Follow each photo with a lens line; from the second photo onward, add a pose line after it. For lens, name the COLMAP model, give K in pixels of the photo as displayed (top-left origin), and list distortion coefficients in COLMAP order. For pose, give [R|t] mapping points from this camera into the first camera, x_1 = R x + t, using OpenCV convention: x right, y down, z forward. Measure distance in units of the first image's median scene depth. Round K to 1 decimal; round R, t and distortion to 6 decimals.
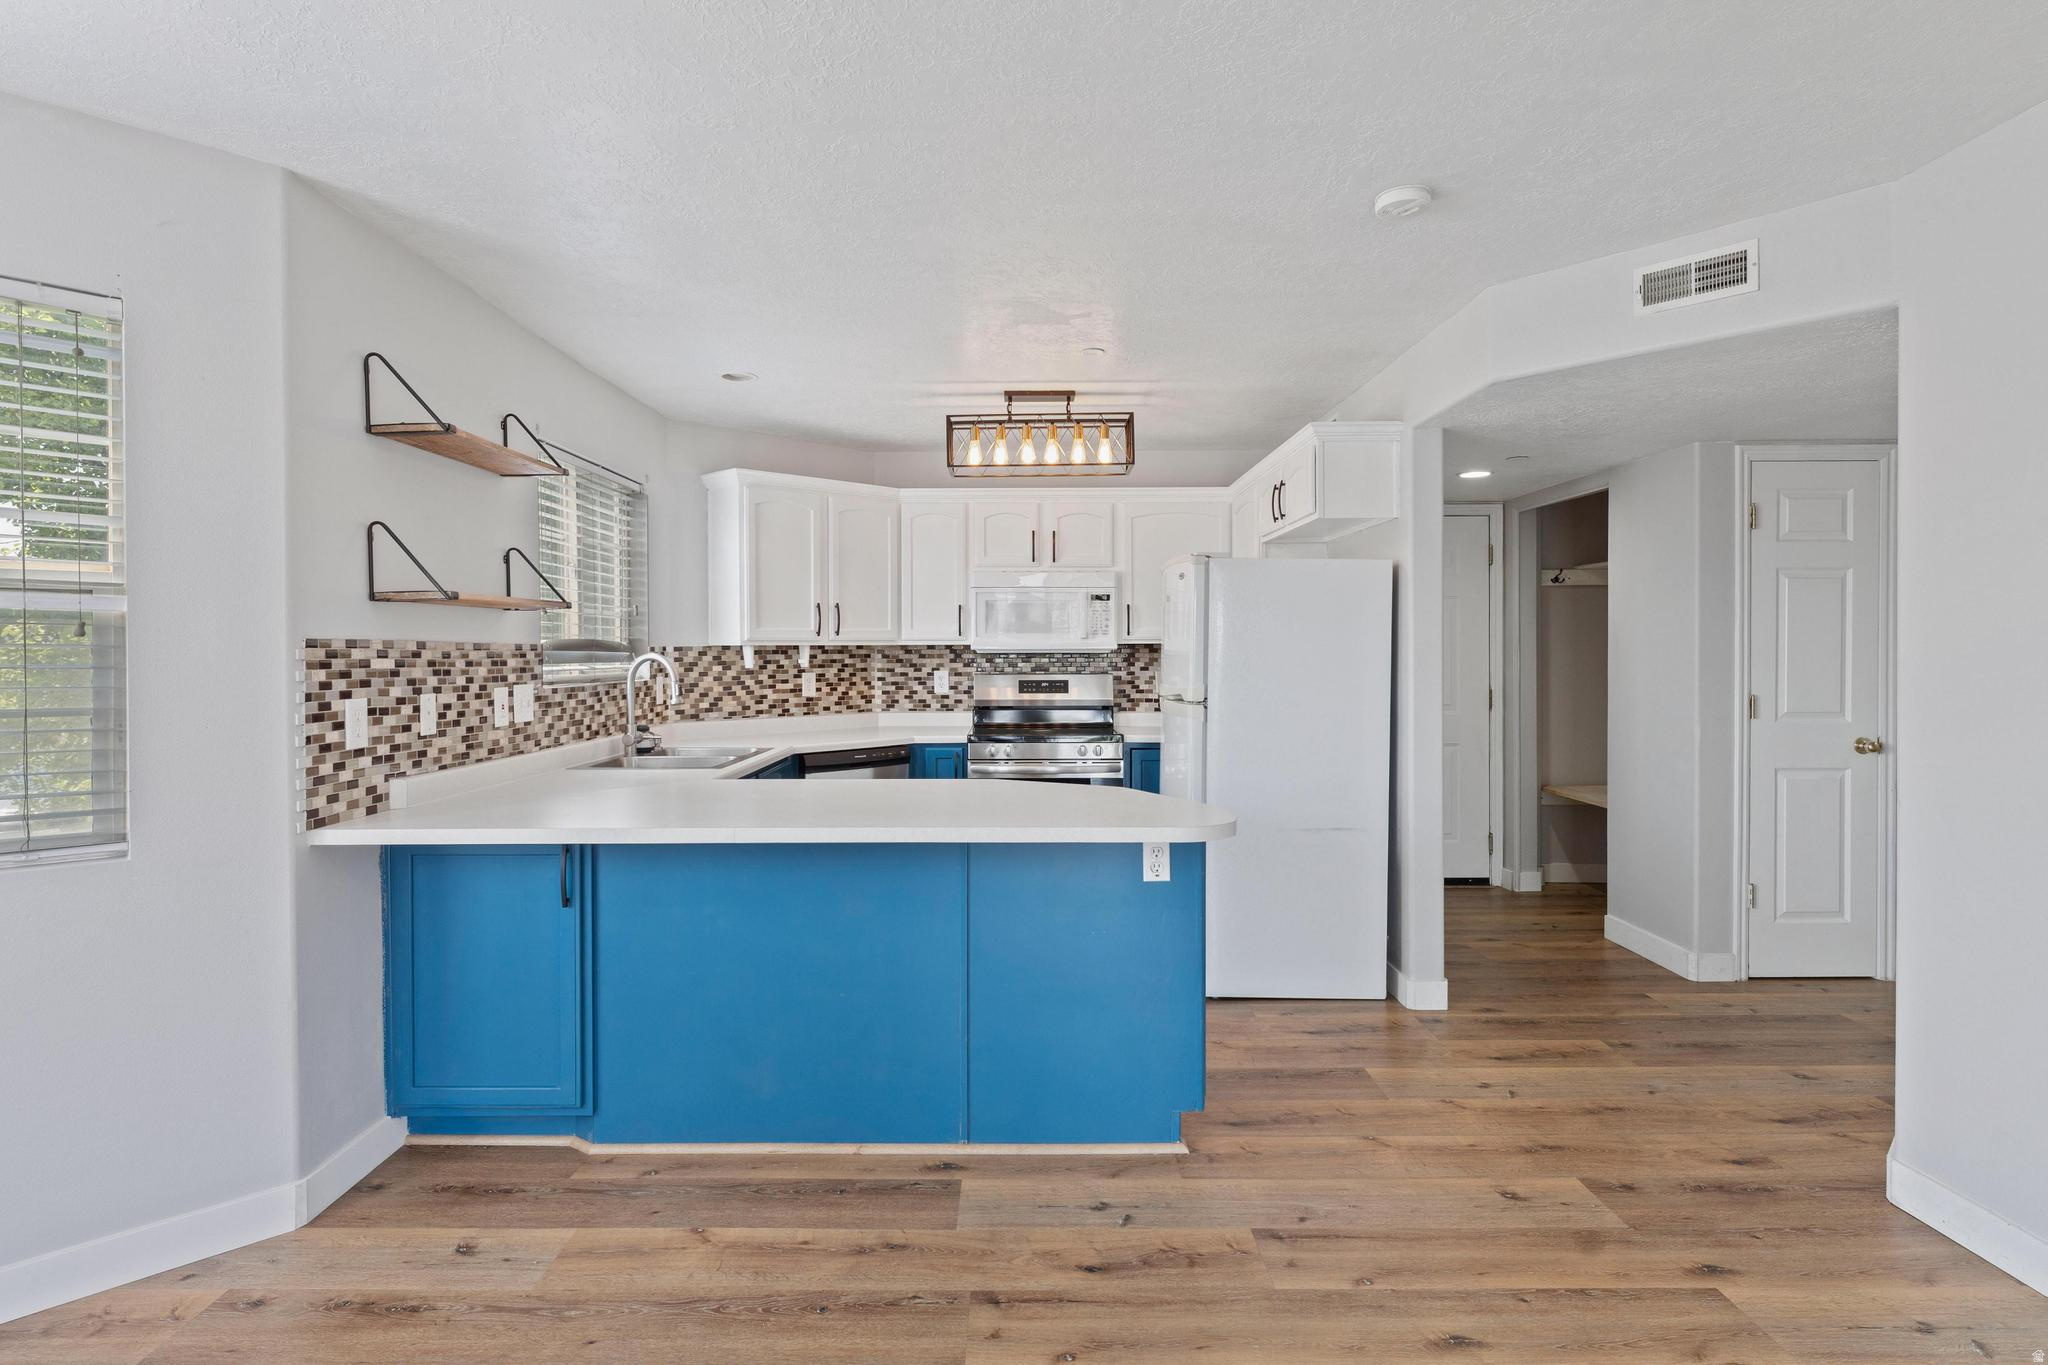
lens RADIAL K [[1041.3, 0, 1025.4], [0, 1041.3, 667.3], [0, 0, 1]] dist [-0.002695, -0.000076]
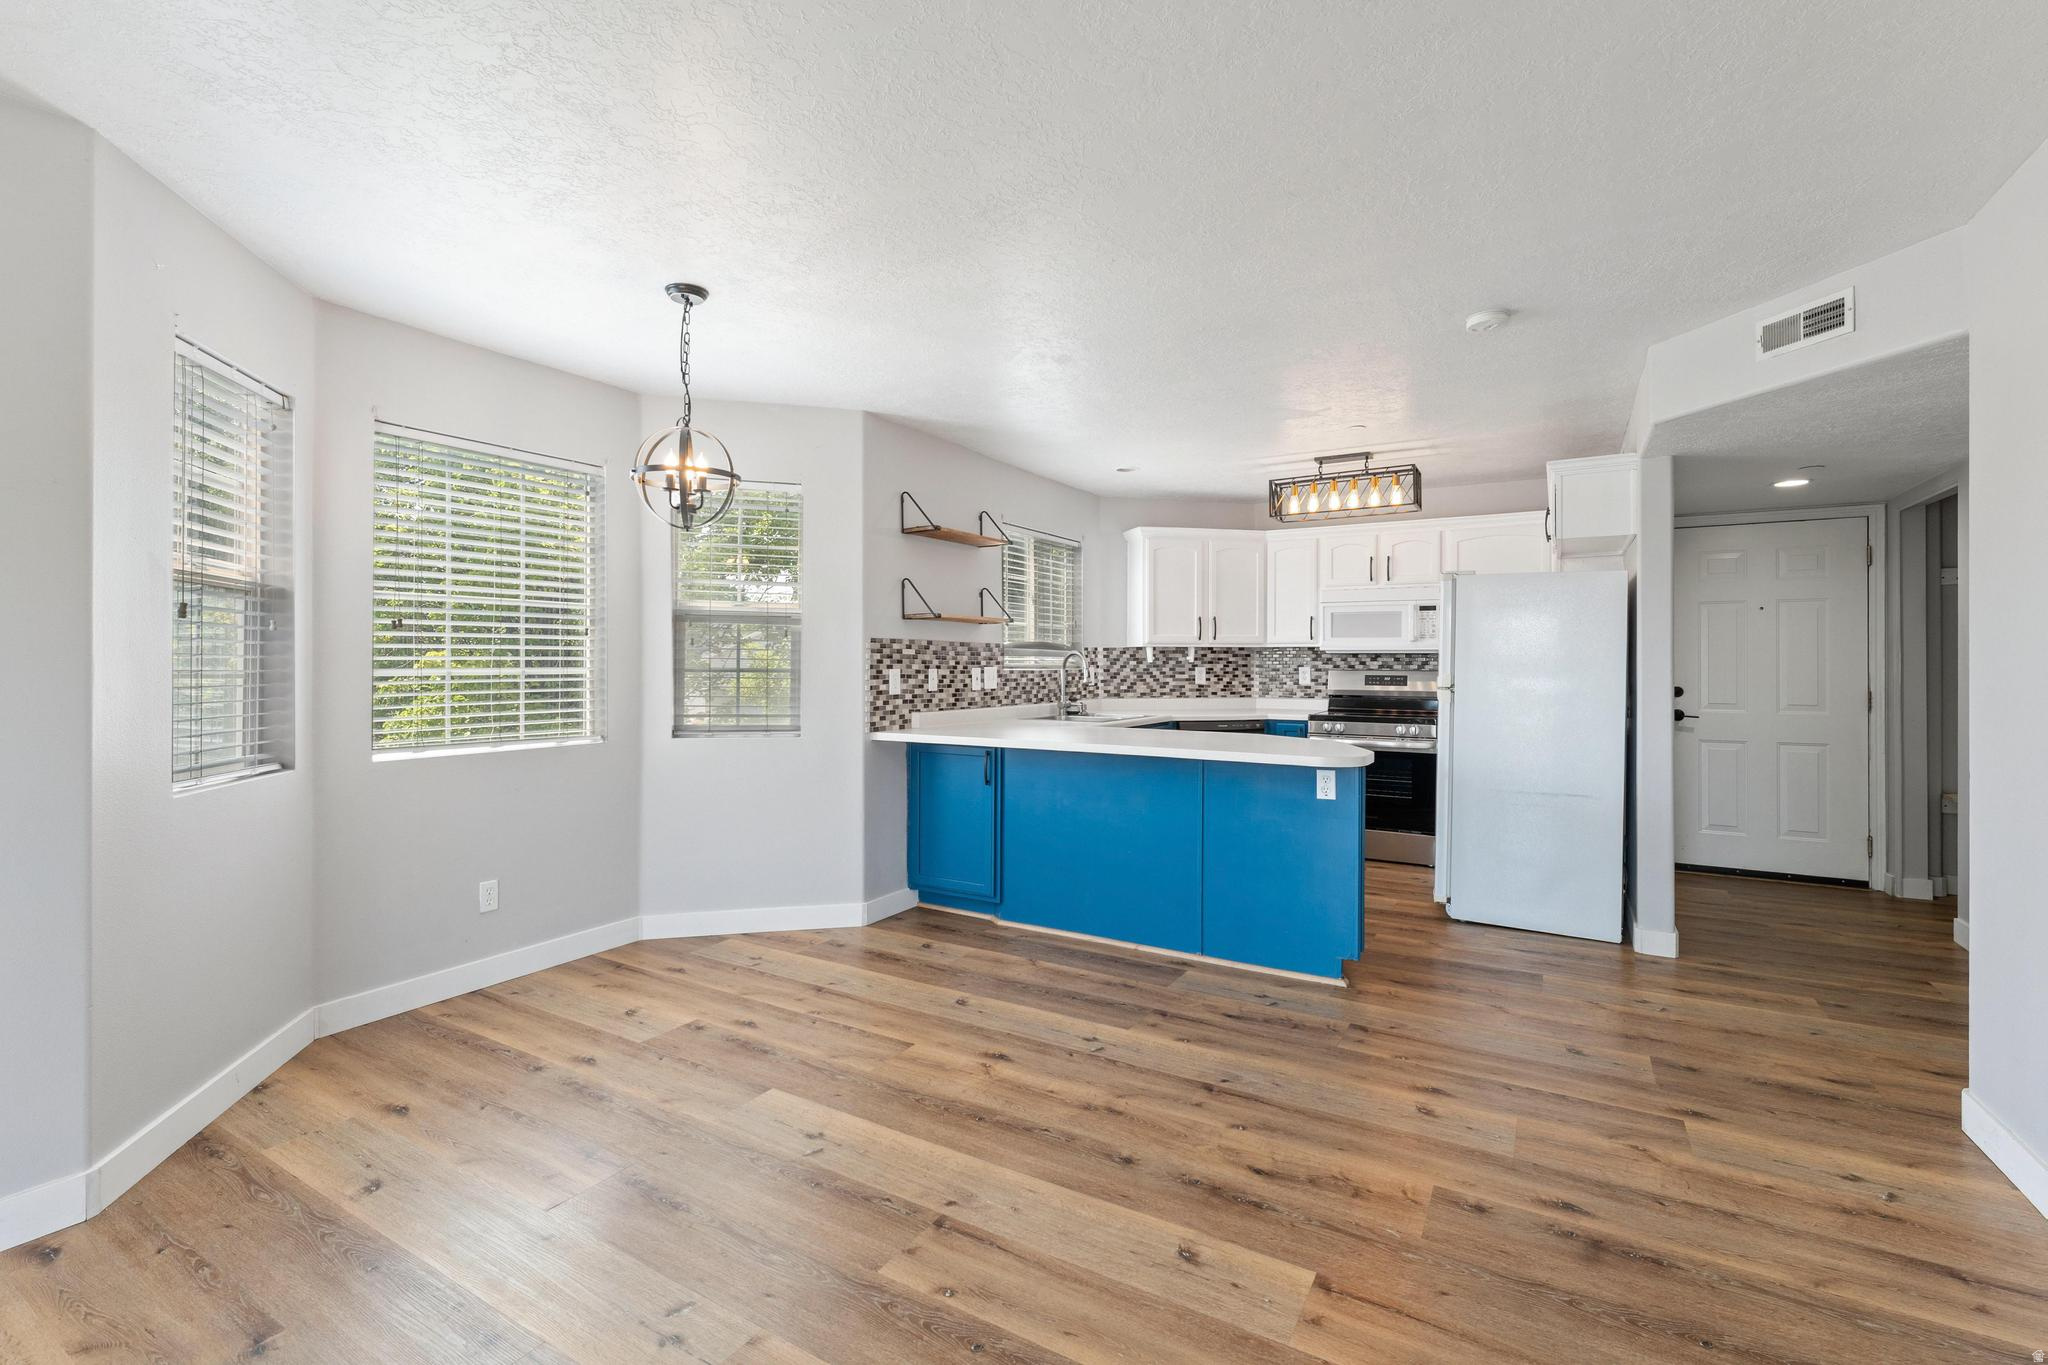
lens RADIAL K [[895.2, 0, 1024.0], [0, 895.2, 671.7], [0, 0, 1]] dist [-0.005061, -0.000461]
pose [[0.862556, 0.011441, -0.505832, 0.371147], [-0.013490, 0.999909, -0.000388, 0.028674], [0.505781, 0.007159, 0.862632, -0.294962]]
